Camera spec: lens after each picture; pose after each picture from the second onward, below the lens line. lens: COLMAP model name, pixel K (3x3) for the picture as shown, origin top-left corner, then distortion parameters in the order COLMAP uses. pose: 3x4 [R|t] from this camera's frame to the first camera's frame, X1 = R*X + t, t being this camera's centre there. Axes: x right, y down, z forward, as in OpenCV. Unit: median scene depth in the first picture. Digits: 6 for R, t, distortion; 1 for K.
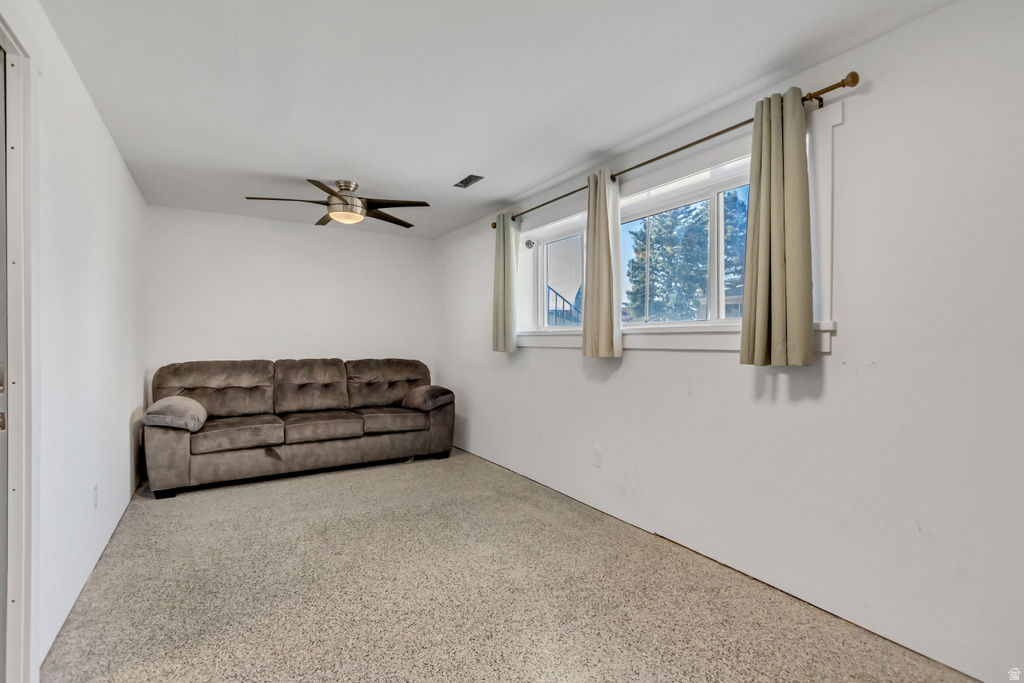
lens RADIAL K [[471.6, 0, 509.7], [0, 471.6, 340.1], [0, 0, 1]] dist [0.003137, 0.000167]
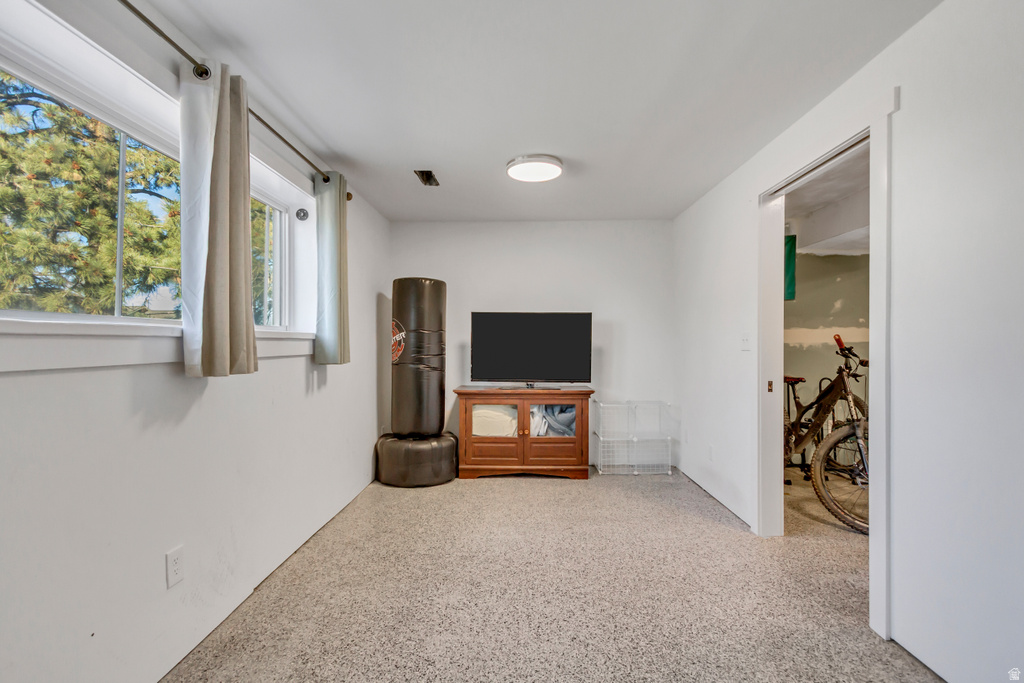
lens RADIAL K [[471.6, 0, 511.1], [0, 471.6, 343.5], [0, 0, 1]] dist [0.003137, 0.000167]
pose [[-0.838929, 0.001119, 0.544240, -0.617459], [0.002383, 0.999996, 0.001617, -0.008590], [-0.544236, 0.002654, -0.838928, 1.800263]]
